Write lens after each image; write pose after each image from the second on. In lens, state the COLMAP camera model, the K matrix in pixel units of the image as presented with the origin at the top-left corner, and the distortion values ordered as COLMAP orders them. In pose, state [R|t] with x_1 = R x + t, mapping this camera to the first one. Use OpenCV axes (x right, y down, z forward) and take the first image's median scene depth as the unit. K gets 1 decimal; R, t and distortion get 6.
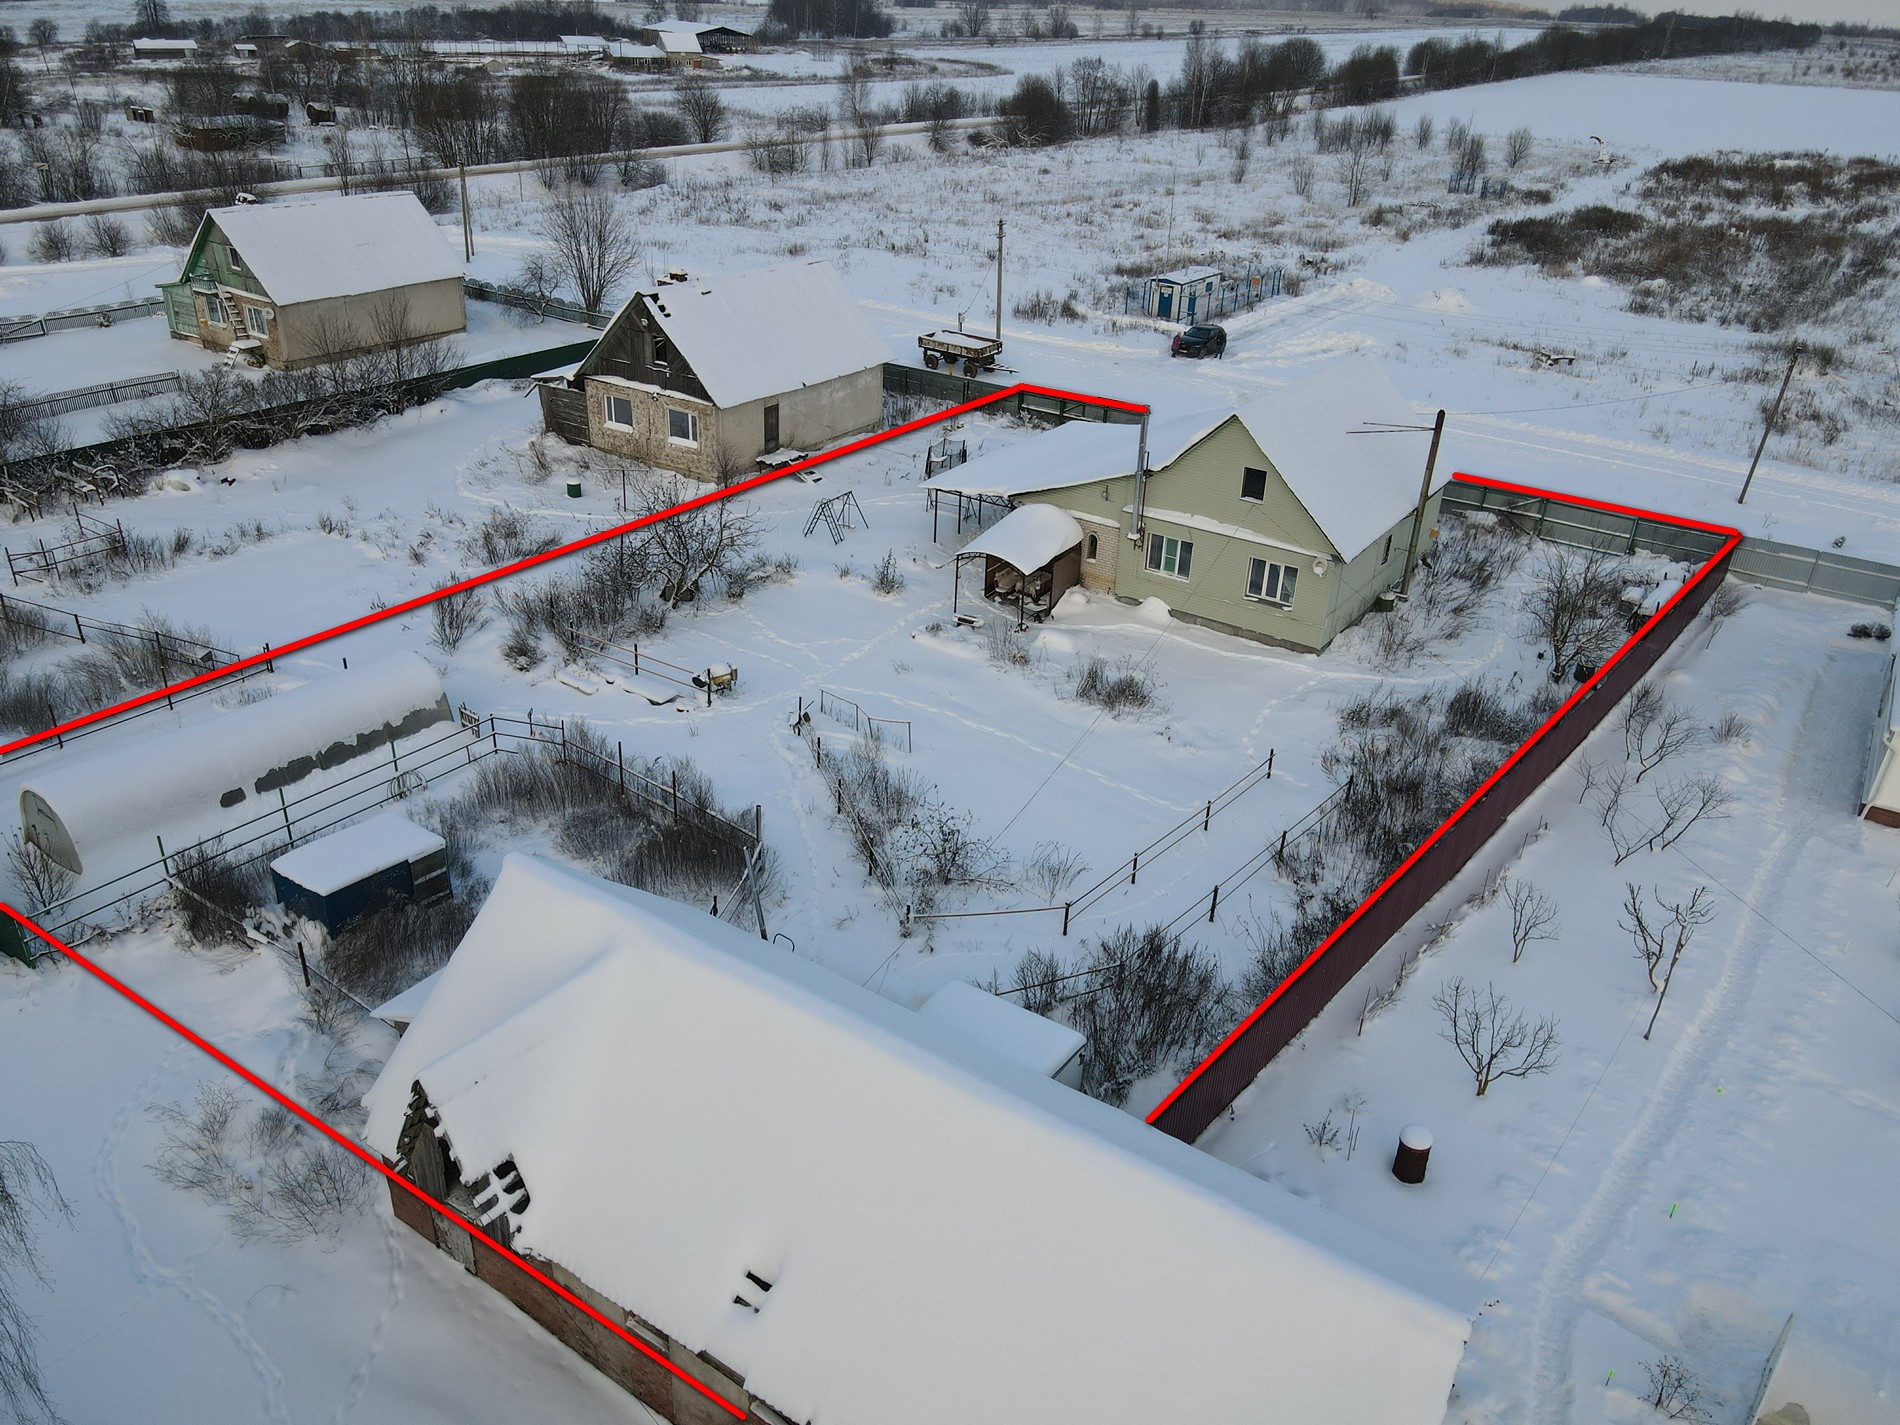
lens RADIAL K [[1394.0, 0, 947.1], [0, 1394.0, 719.0], [0, 0, 1]] dist [0.002156, 0.014745]
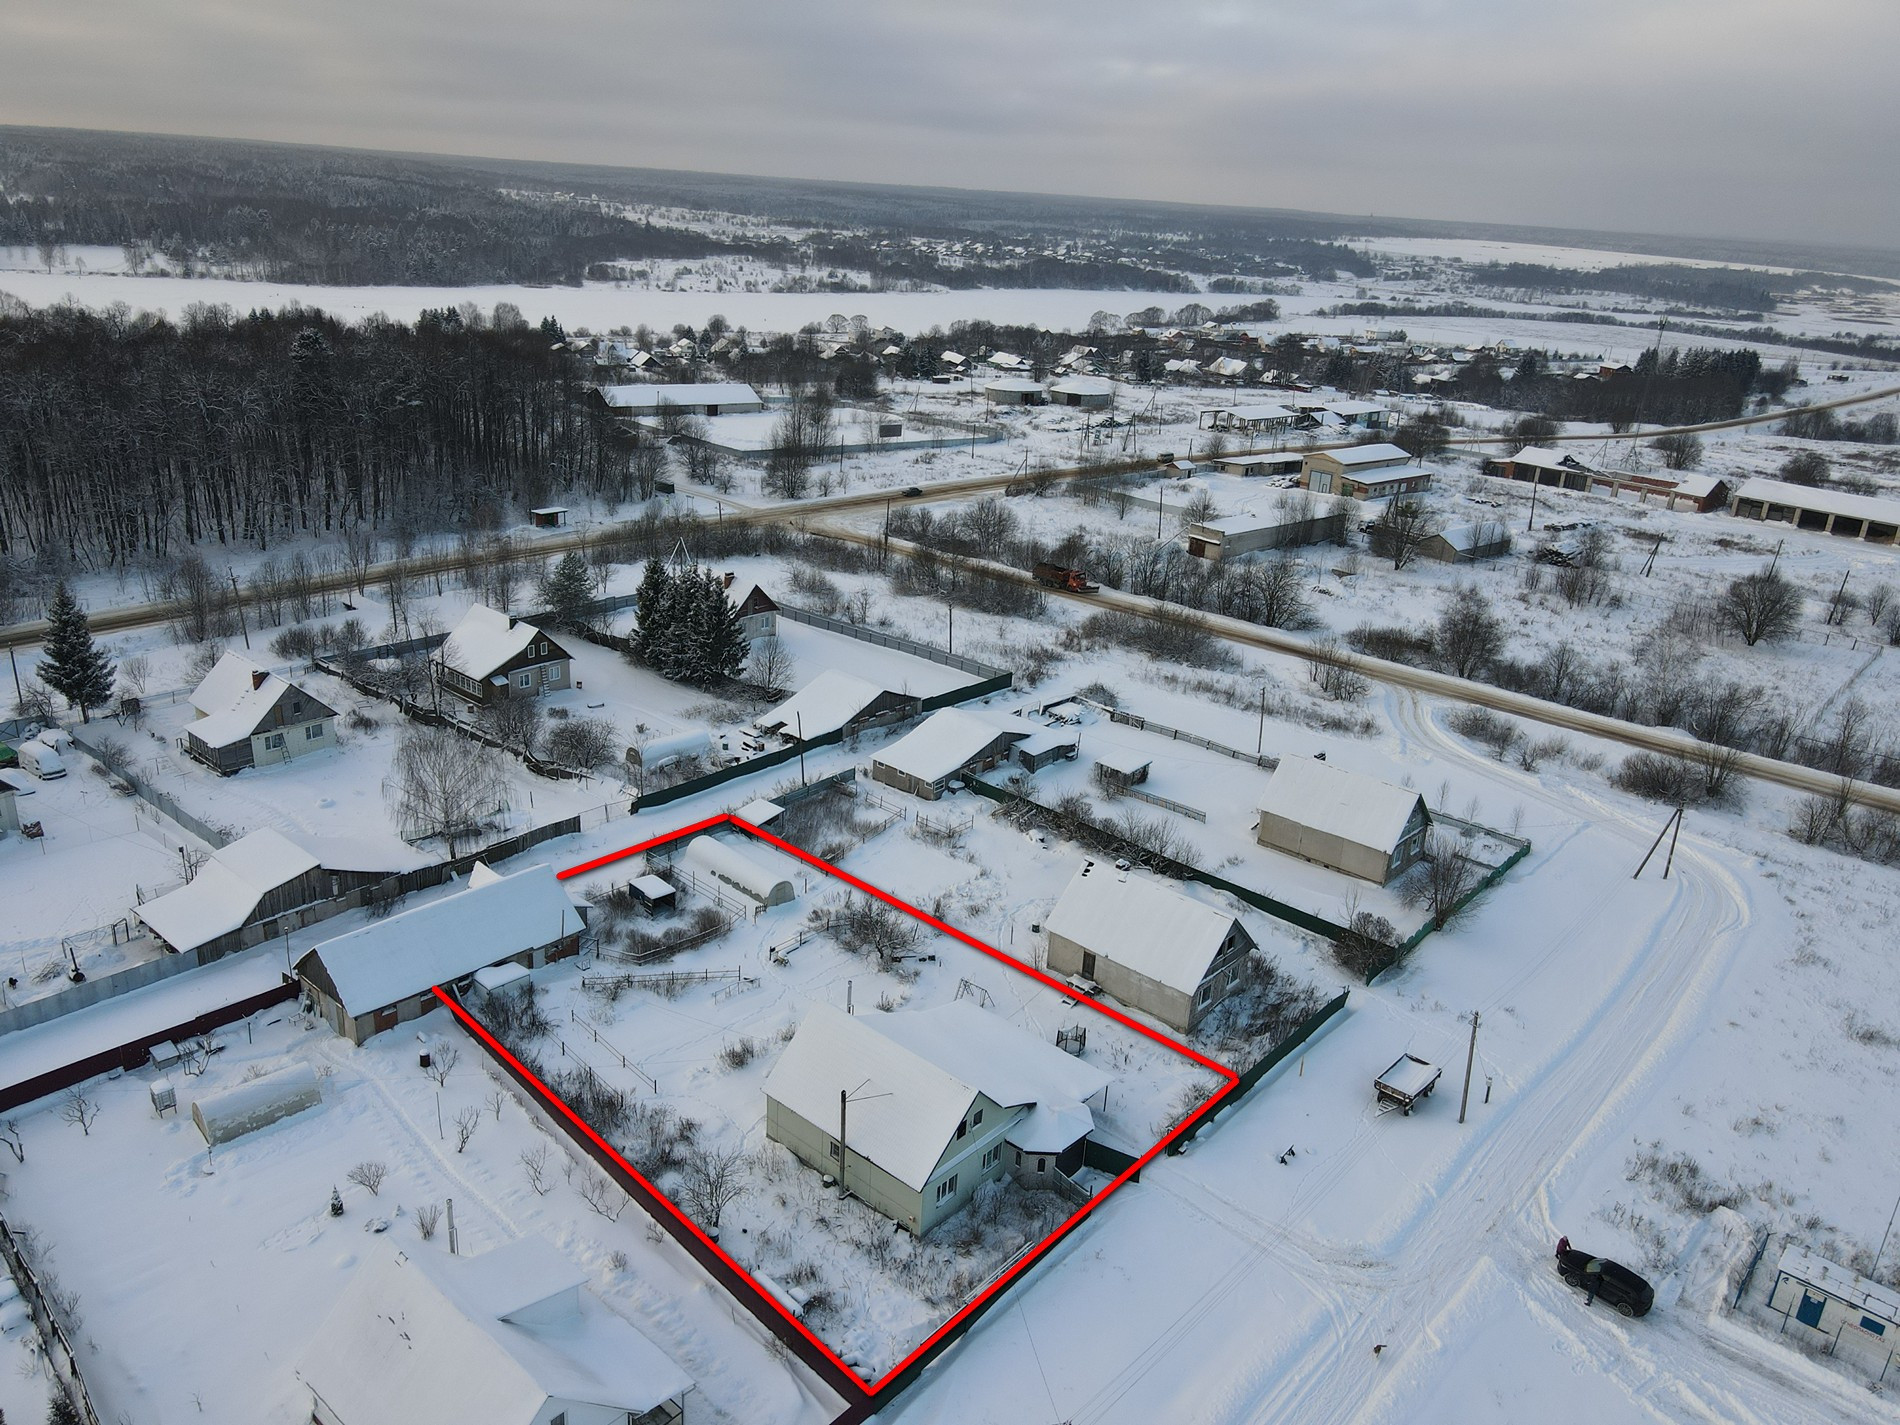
lens RADIAL K [[1394.0, 0, 947.1], [0, 1394.0, 719.0], [0, 0, 1]] dist [0.002156, 0.014745]
pose [[-0.121127, 0.314280, -0.941571, 1.778982], [-0.508146, 0.795211, 0.330797, -1.194680], [0.852711, 0.518524, 0.063379, 0.837450]]
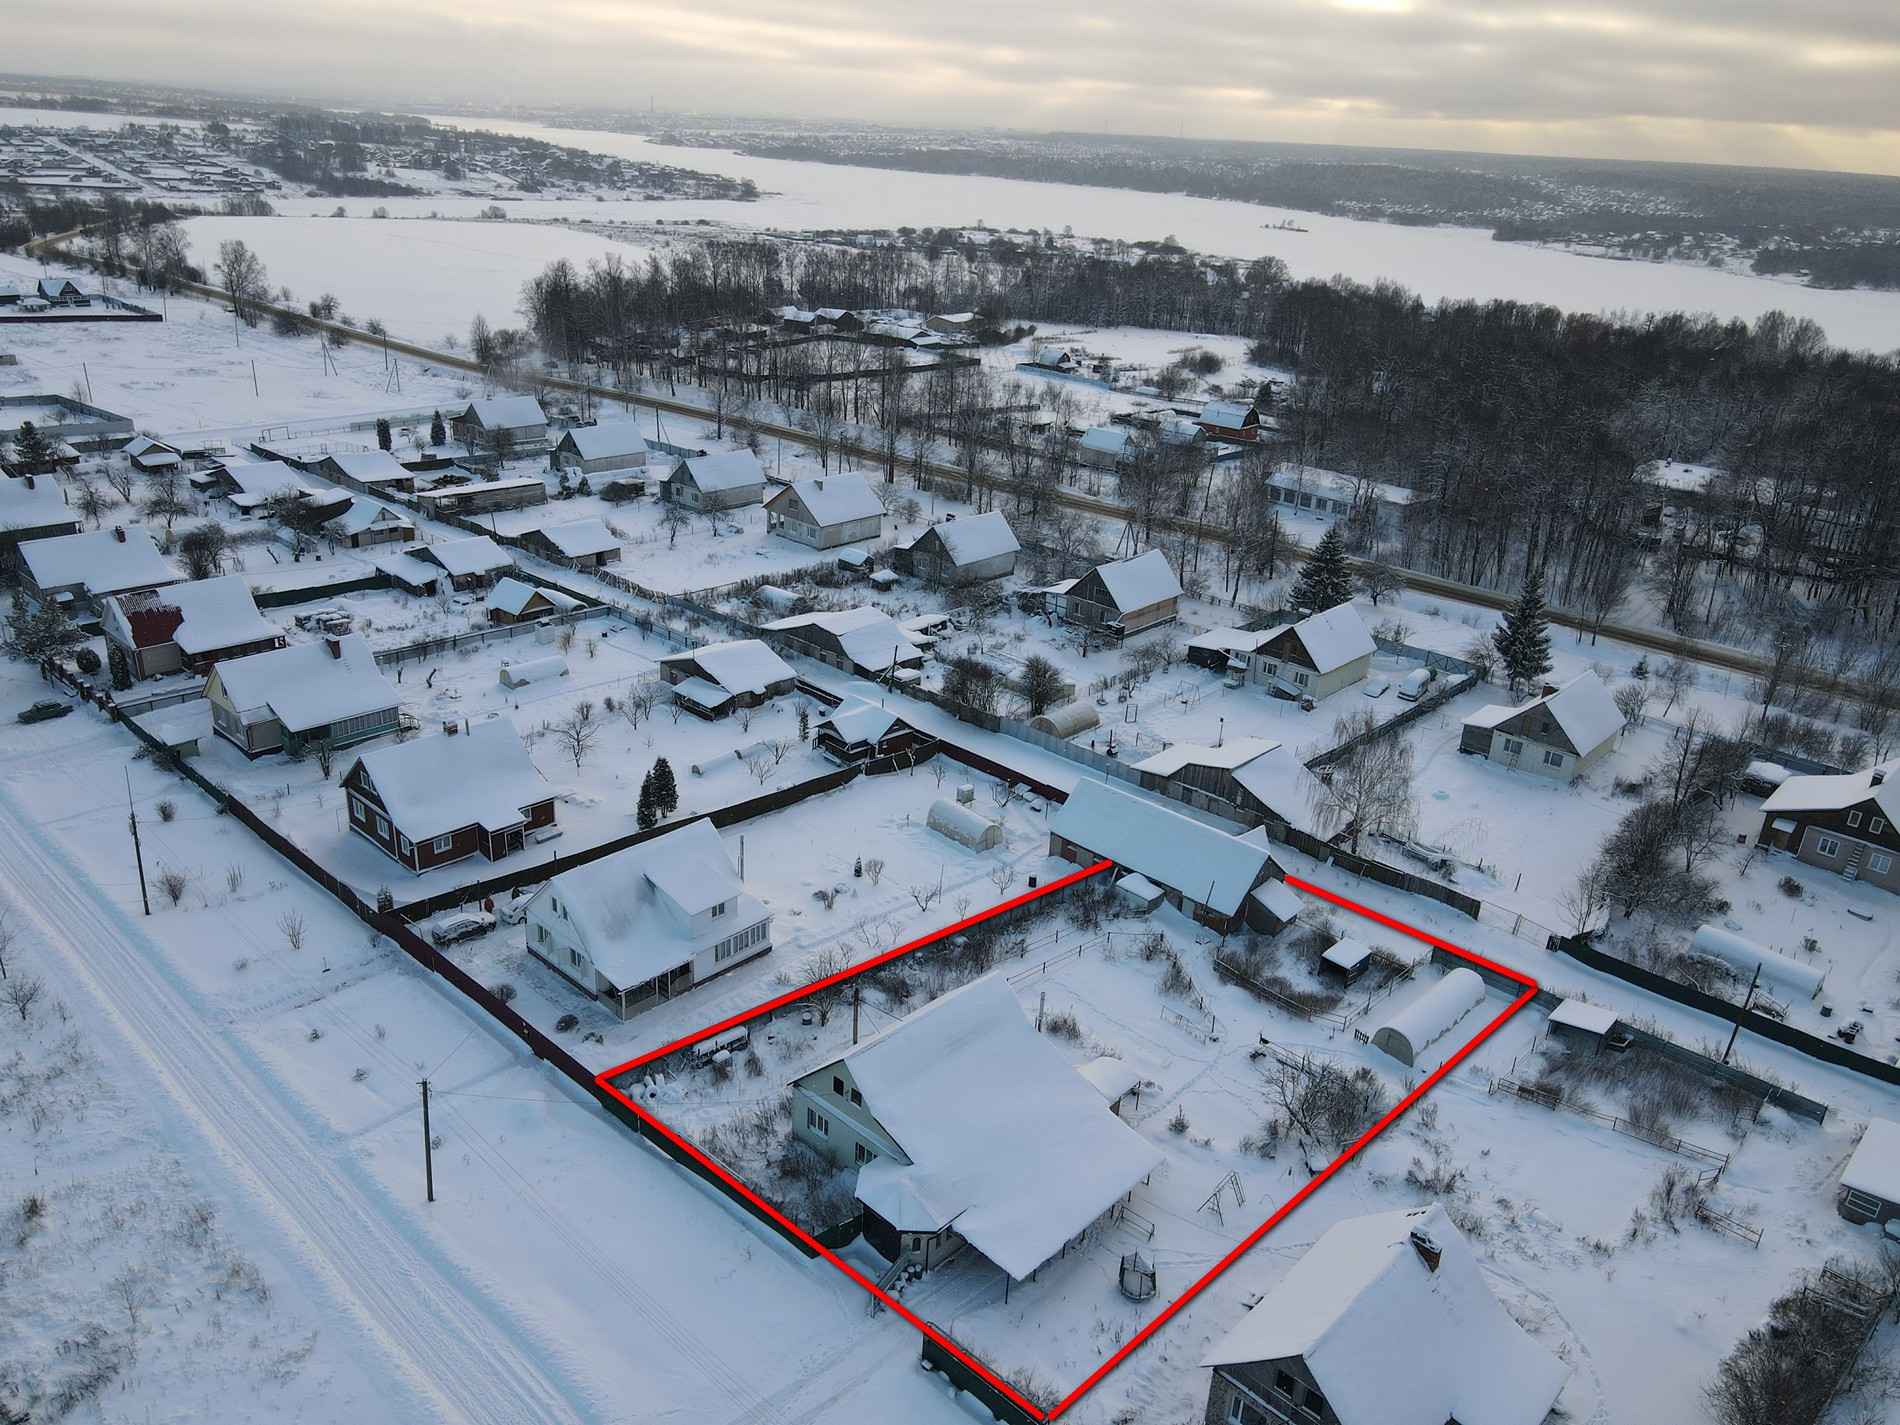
lens RADIAL K [[1399.8, 0, 939.8], [0, 1399.8, 705.9], [0, 0, 1]] dist [-0.060202, 0.195085]
pose [[-0.983583, -0.137526, 0.116838, 0.117399], [-0.000376, 0.649020, 0.760771, -1.807314], [-0.180456, 0.748237, -0.638417, 1.904582]]
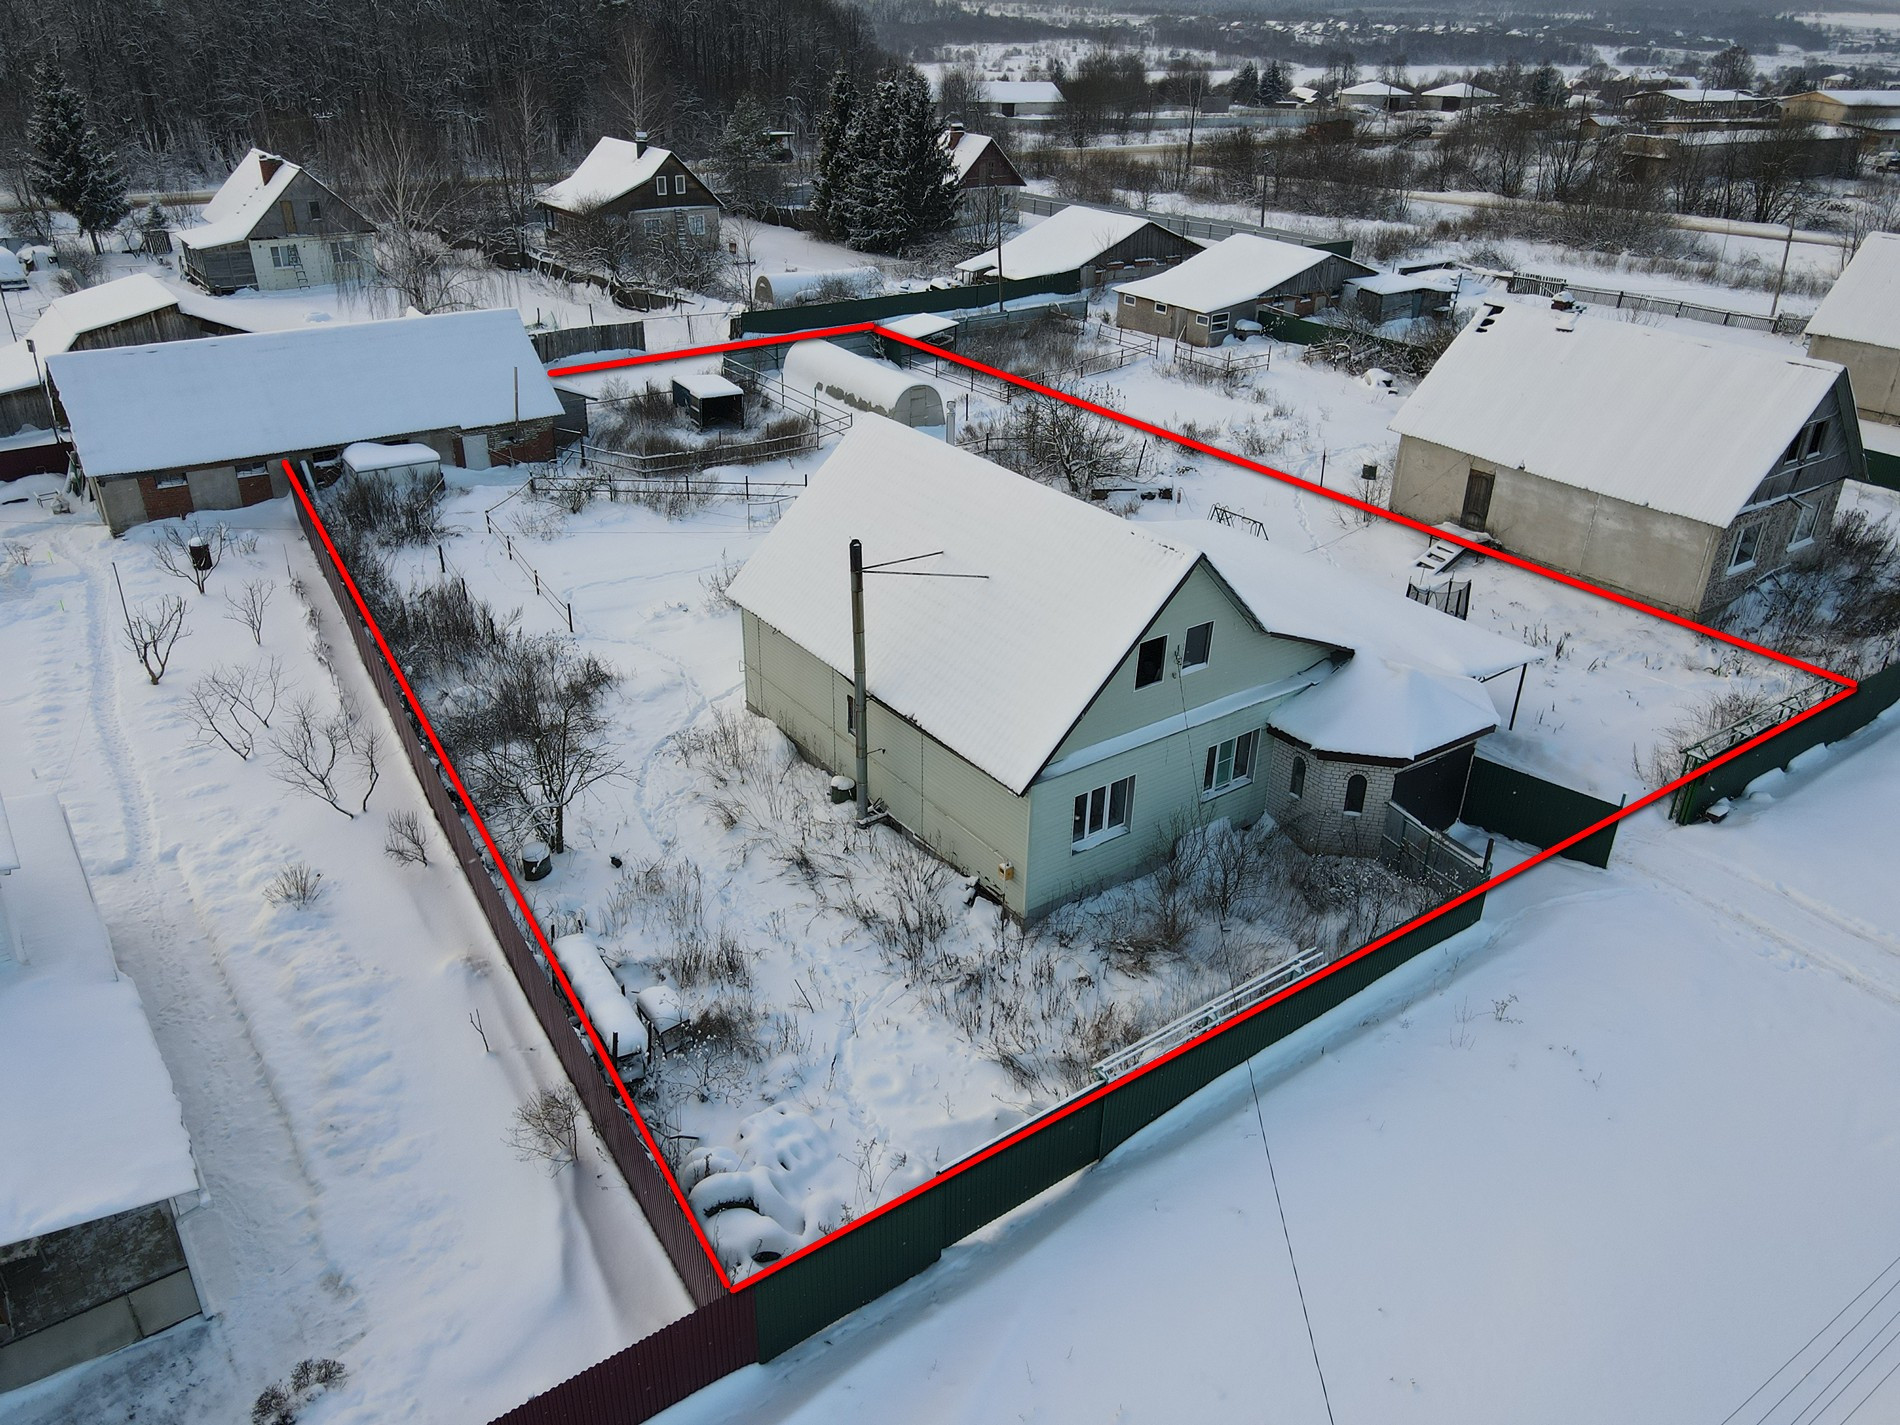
lens RADIAL K [[1394.0, 0, 947.1], [0, 1394.0, 719.0], [0, 0, 1]] dist [0.002156, 0.014745]
pose [[-0.343039, 0.399080, -0.850329, 0.953007], [-0.456442, 0.720375, 0.522226, -0.537544], [0.820966, 0.567270, -0.064960, 1.191418]]
